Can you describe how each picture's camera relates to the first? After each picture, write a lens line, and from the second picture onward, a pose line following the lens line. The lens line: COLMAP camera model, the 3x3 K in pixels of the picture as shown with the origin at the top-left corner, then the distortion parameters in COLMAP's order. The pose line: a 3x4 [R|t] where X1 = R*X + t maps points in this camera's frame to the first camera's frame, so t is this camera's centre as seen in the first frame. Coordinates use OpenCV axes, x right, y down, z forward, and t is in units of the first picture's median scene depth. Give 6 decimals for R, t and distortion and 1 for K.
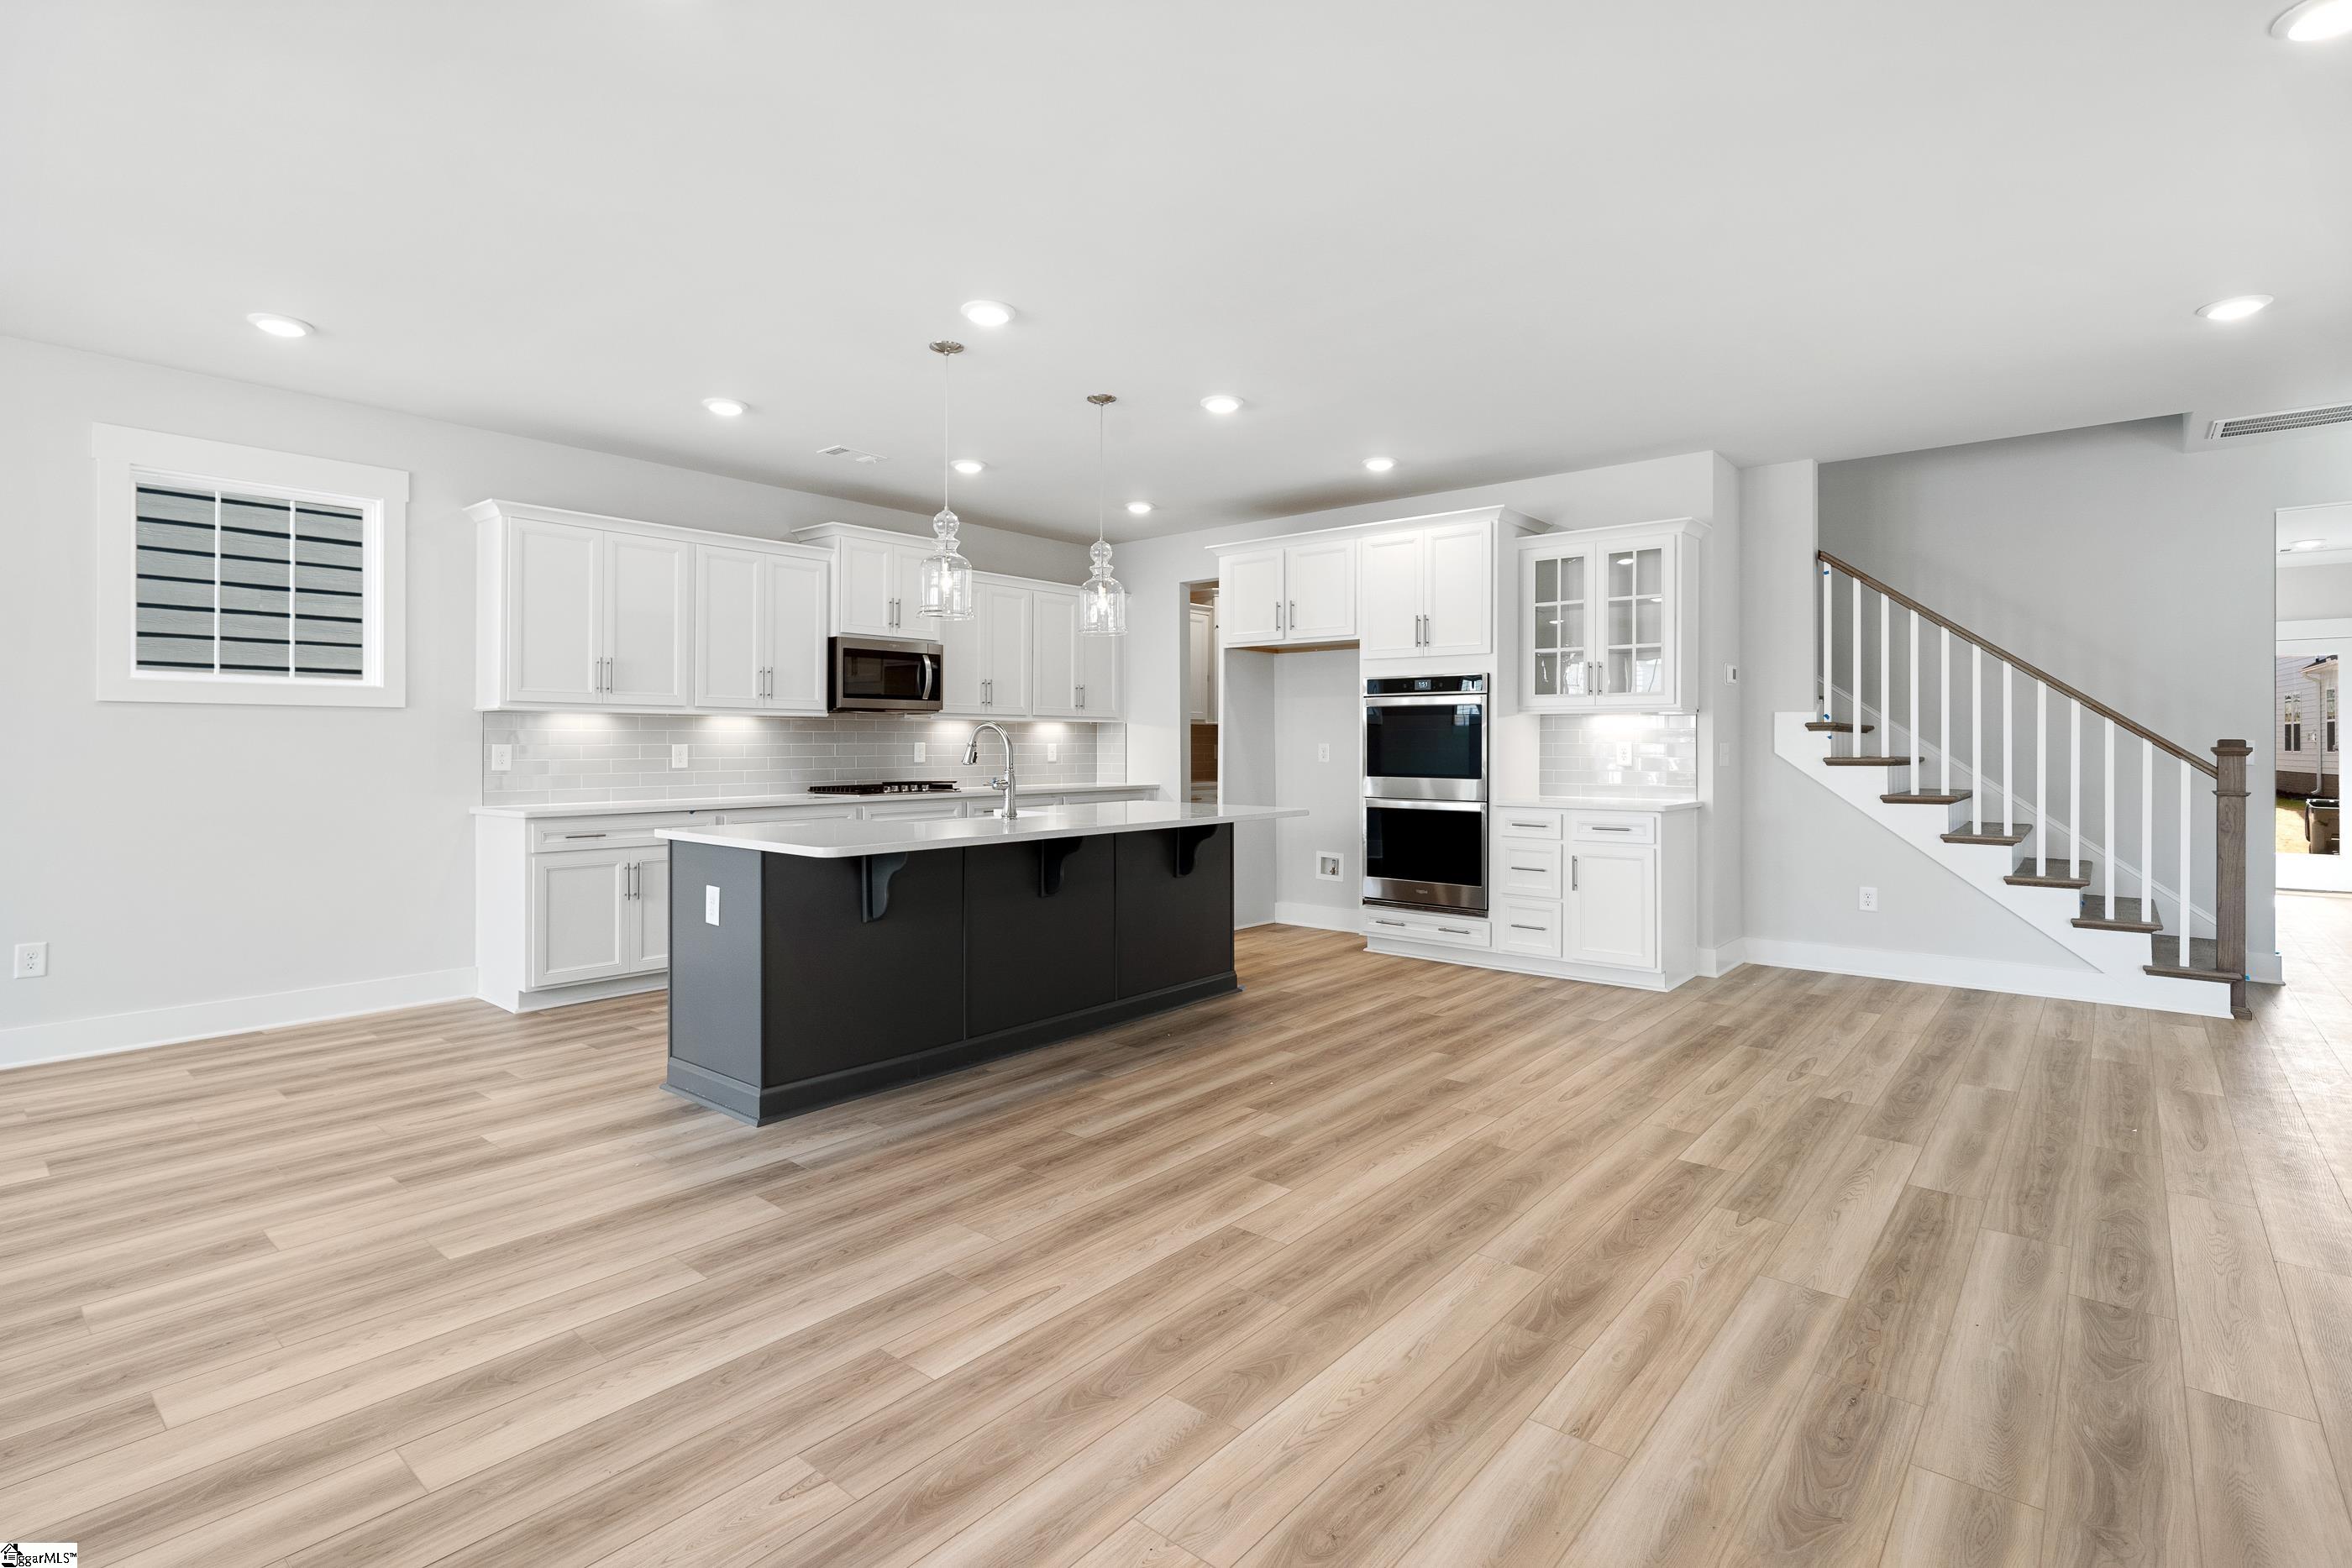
lens RADIAL K [[1110.9, 0, 1153.6], [0, 1110.9, 752.2], [0, 0, 1]] dist [-0.008171, 0.000811]
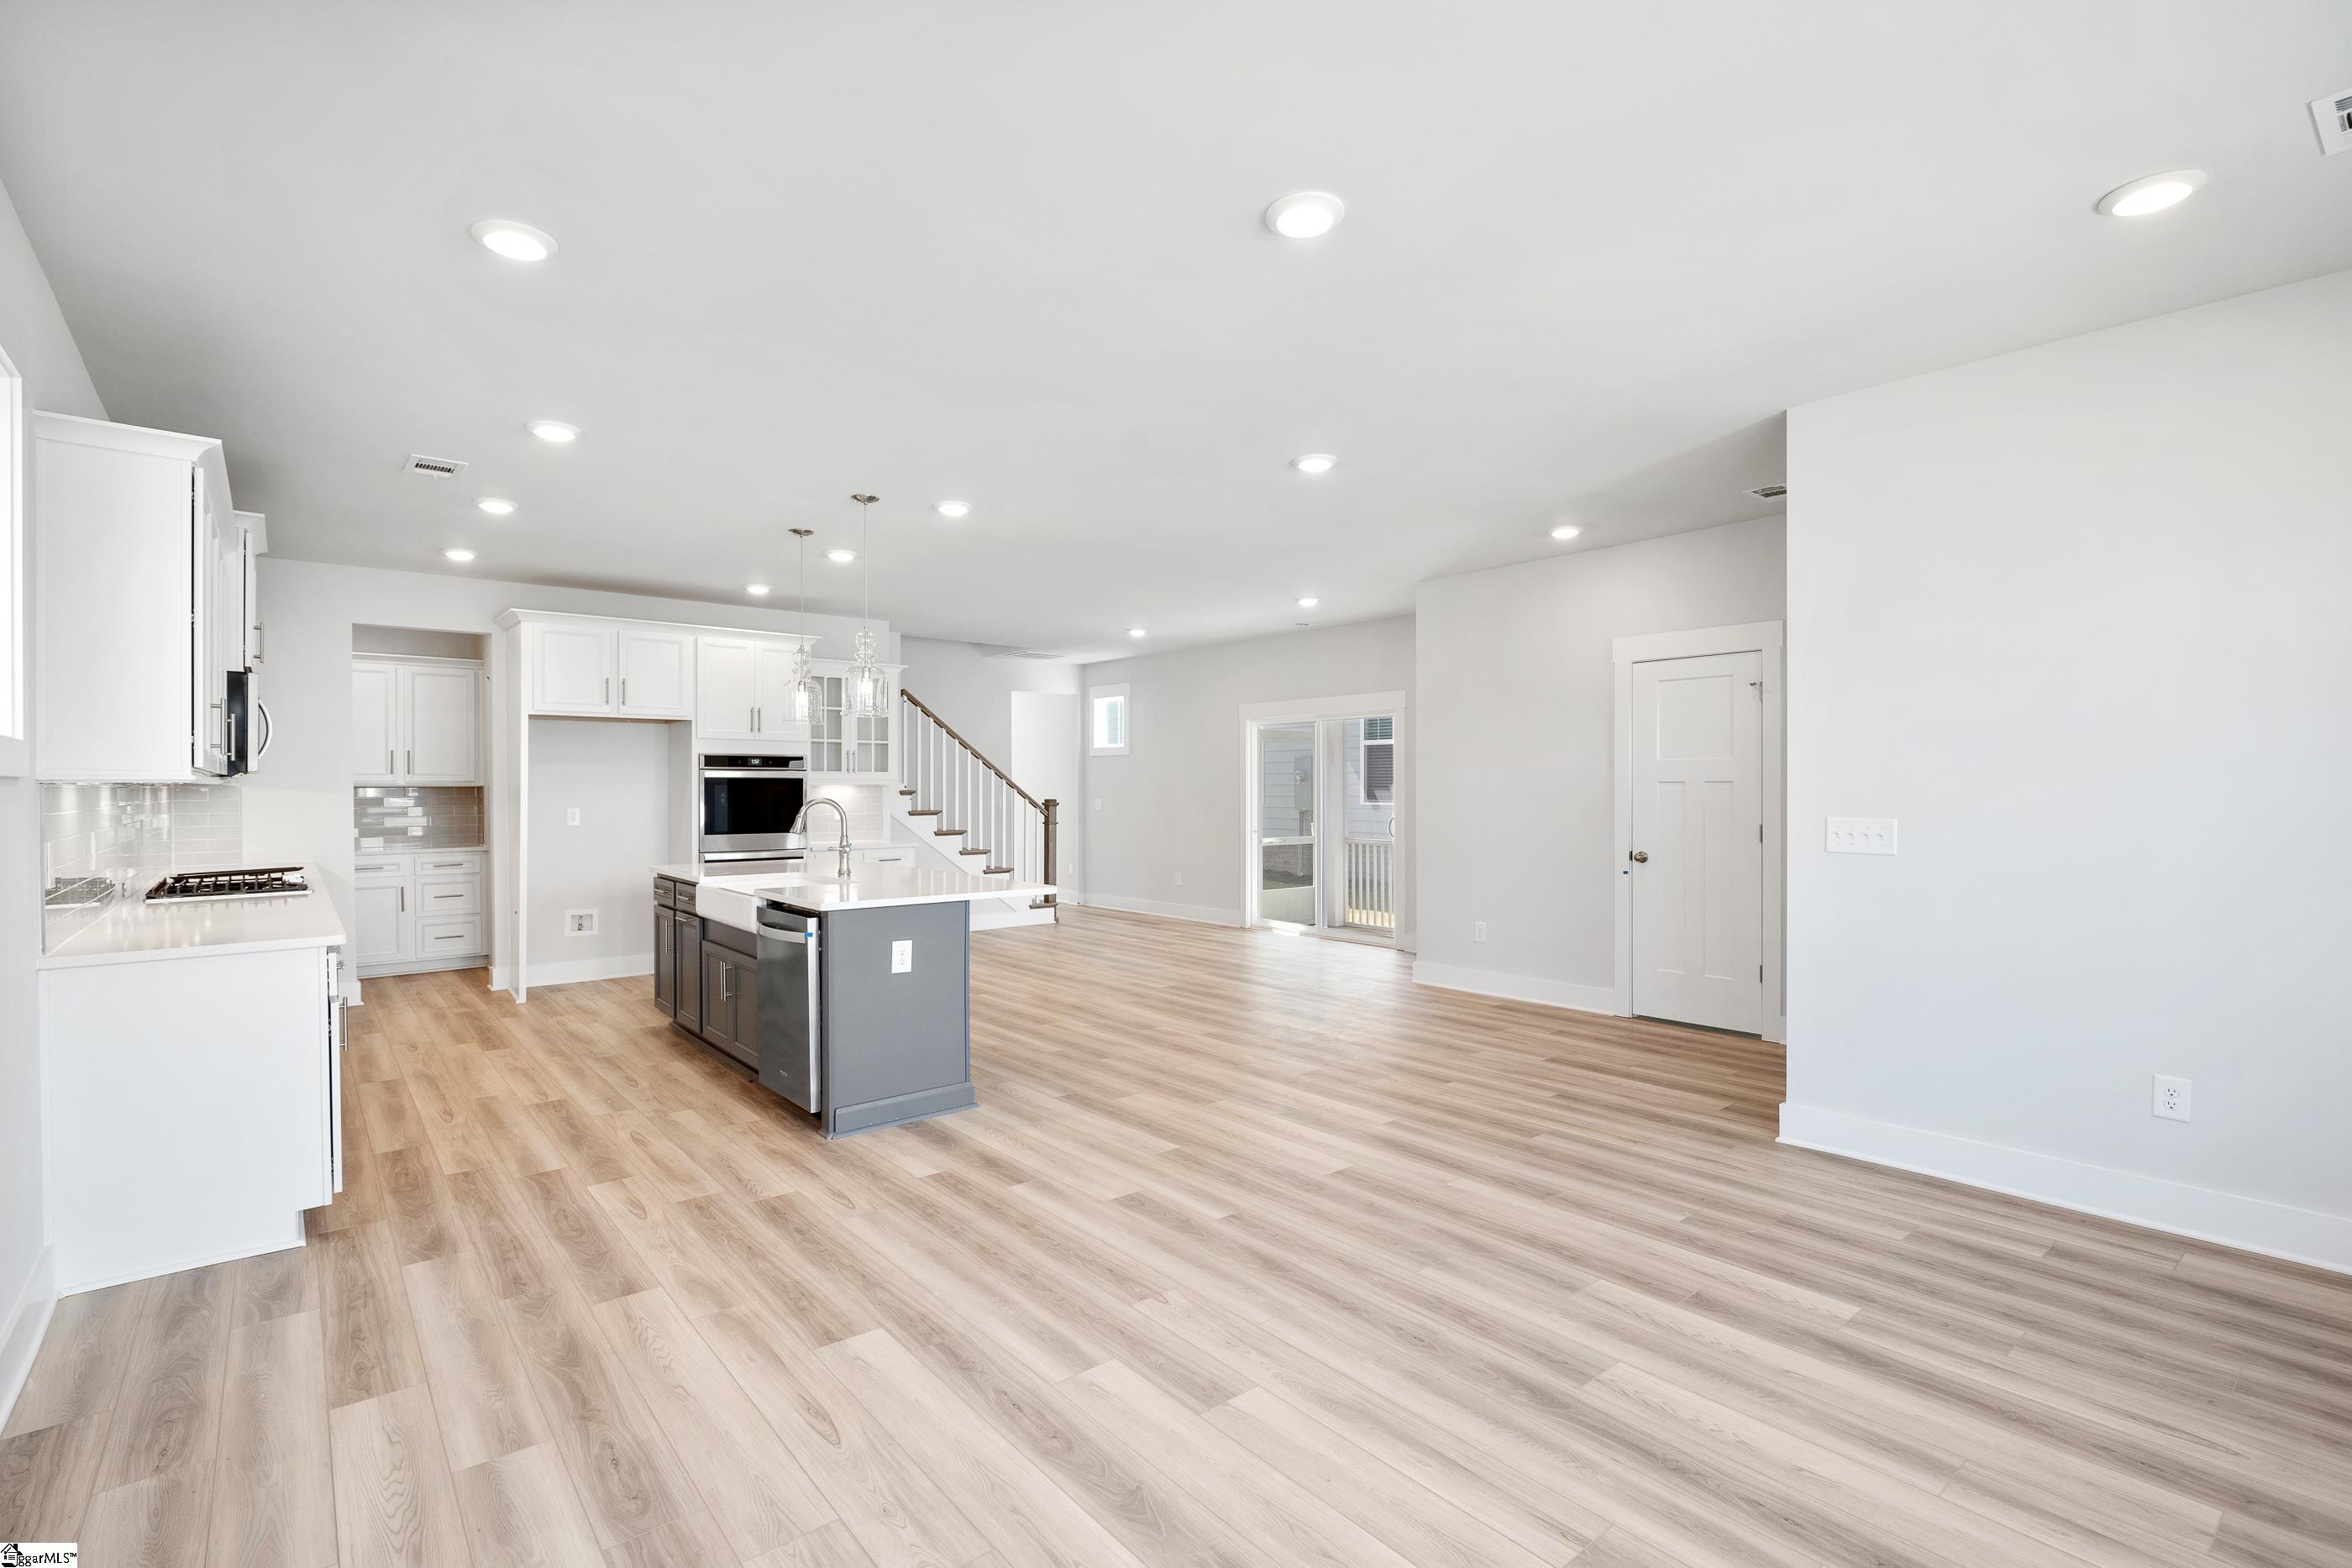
lens RADIAL K [[1084.1, 0, 1184.2], [0, 1084.1, 771.7], [0, 0, 1]] dist [-0.000910, -0.000633]
pose [[0.161007, 0.016863, 0.986809, -0.939668], [0.012295, 0.999742, -0.019090, -0.019397], [-0.986877, 0.015206, 0.160758, 0.320094]]
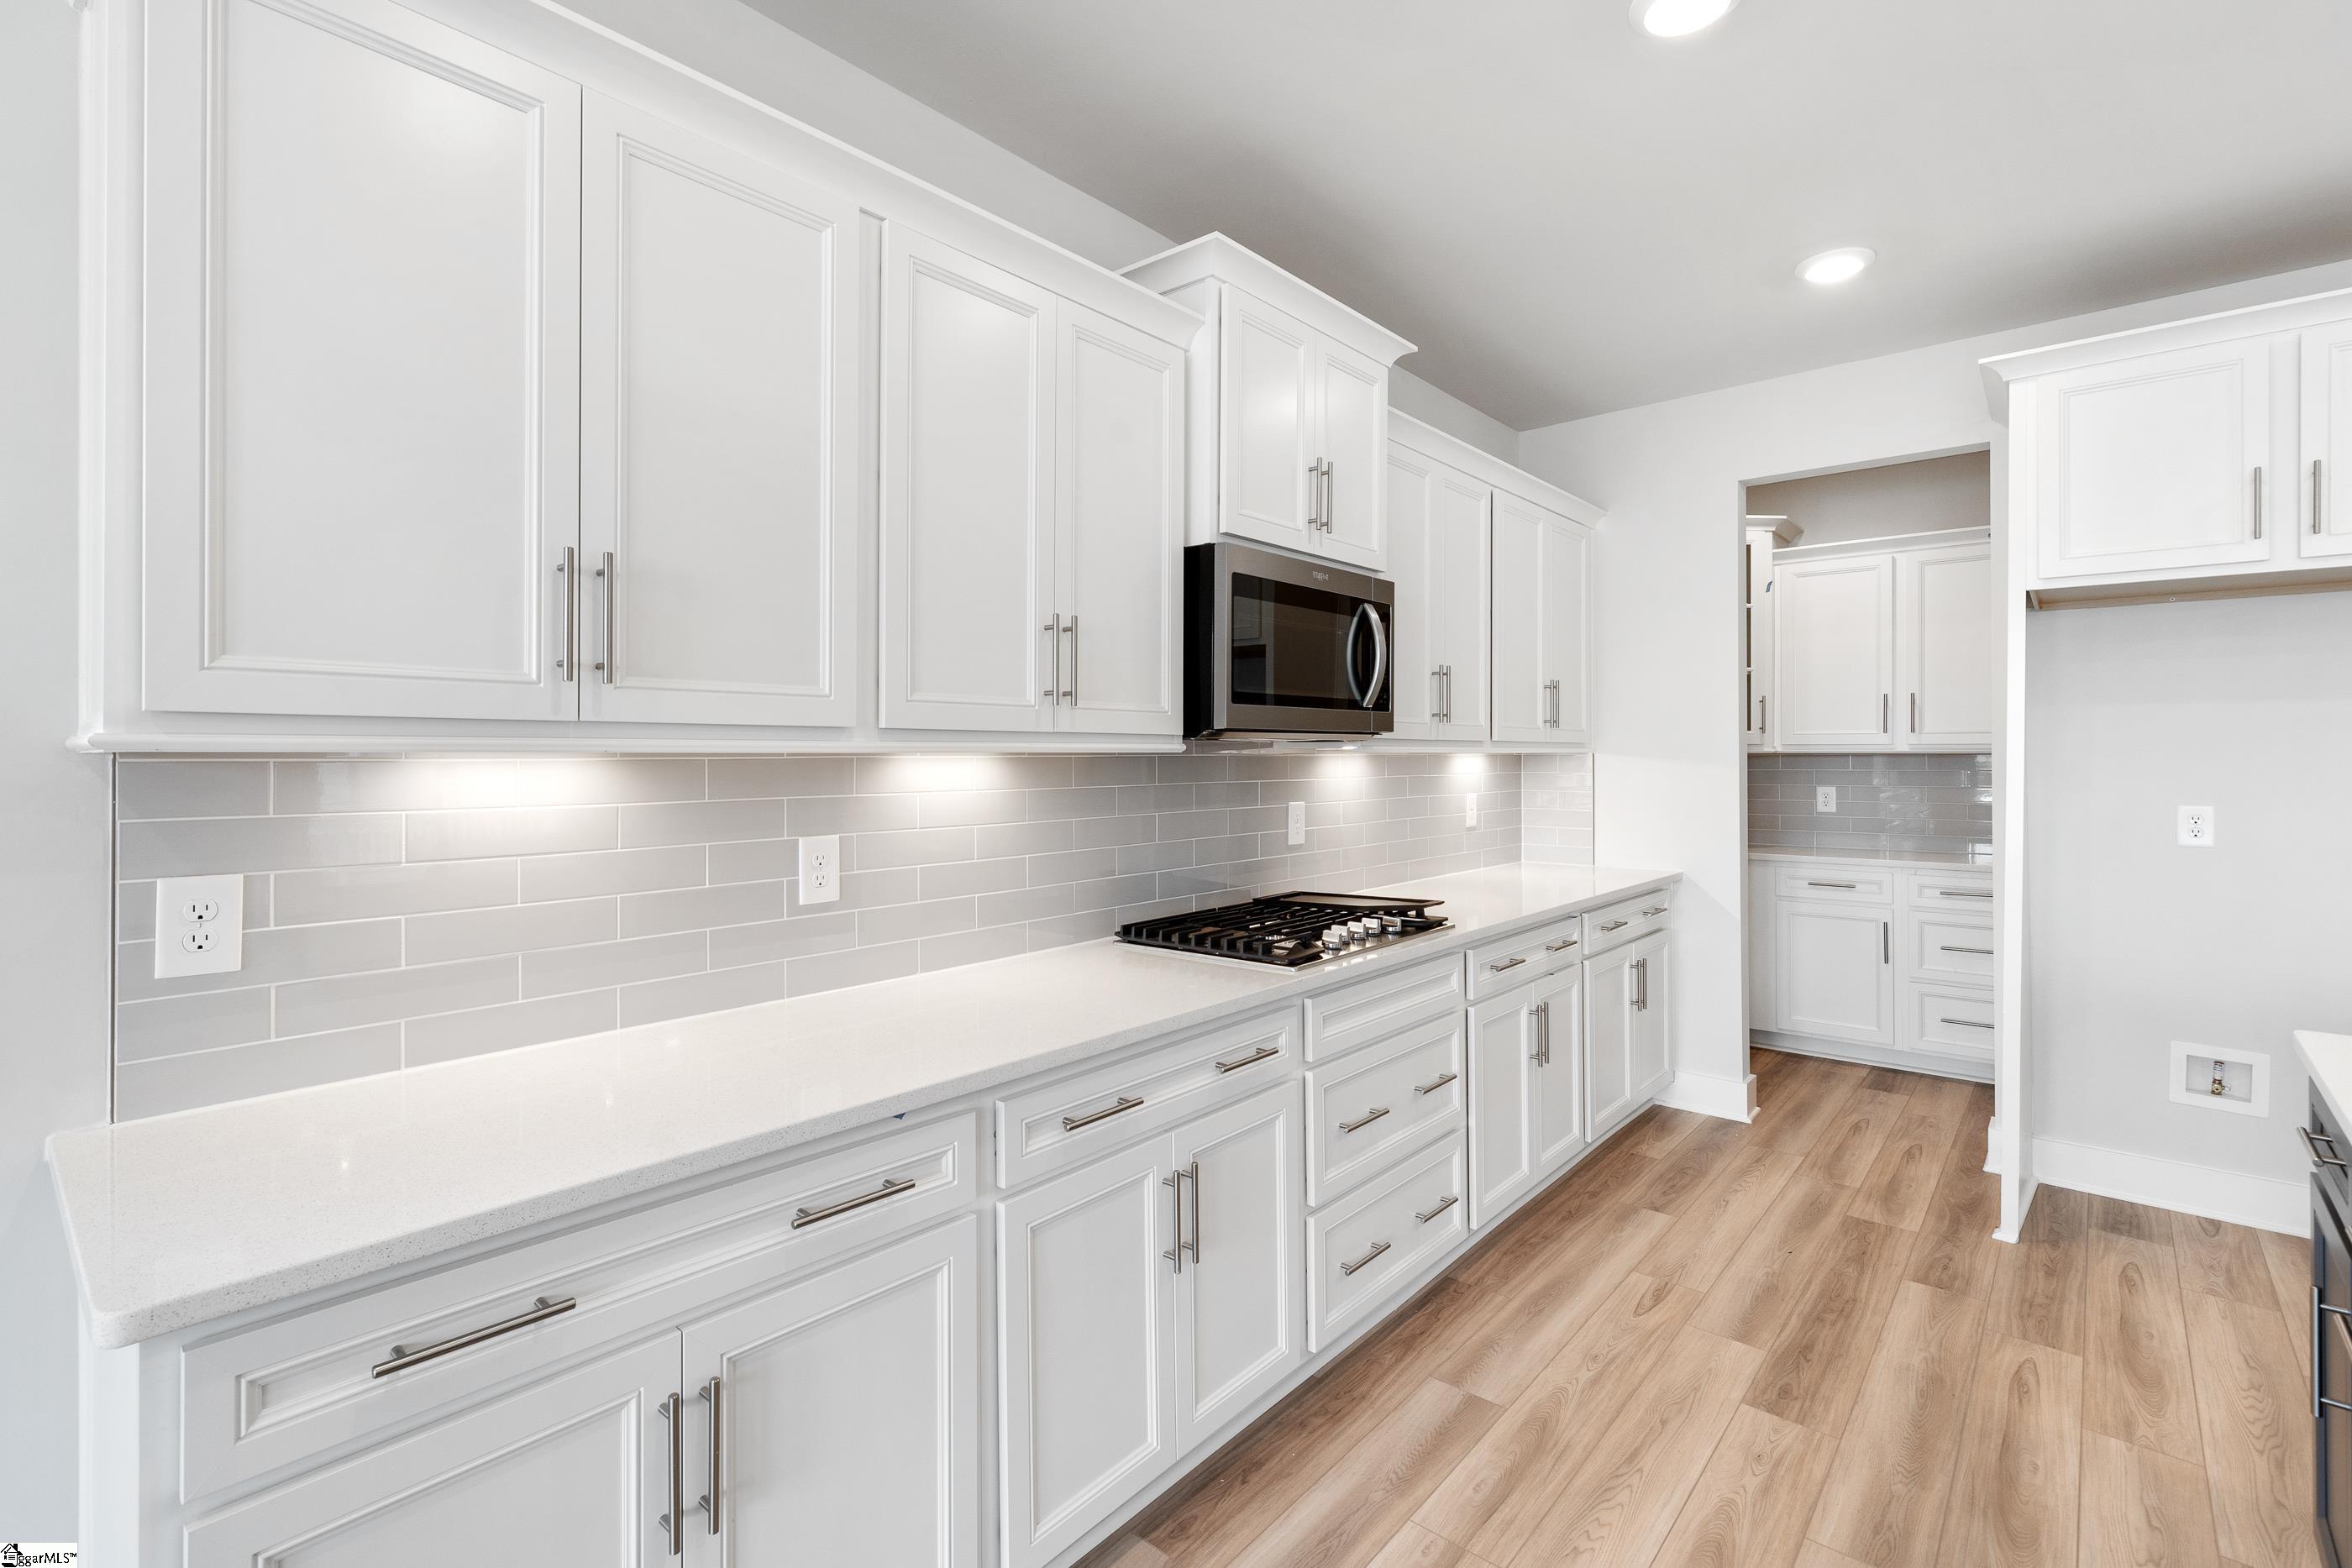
lens RADIAL K [[1066.2, 0, 1145.0], [0, 1066.2, 765.7], [0, 0, 1]] dist [-0.000709, -0.000064]
pose [[0.999710, 0.000180, -0.024077, -0.323249], [-0.000106, 0.999995, 0.003090, -0.030884], [0.024077, -0.003087, 0.999705, 0.681653]]
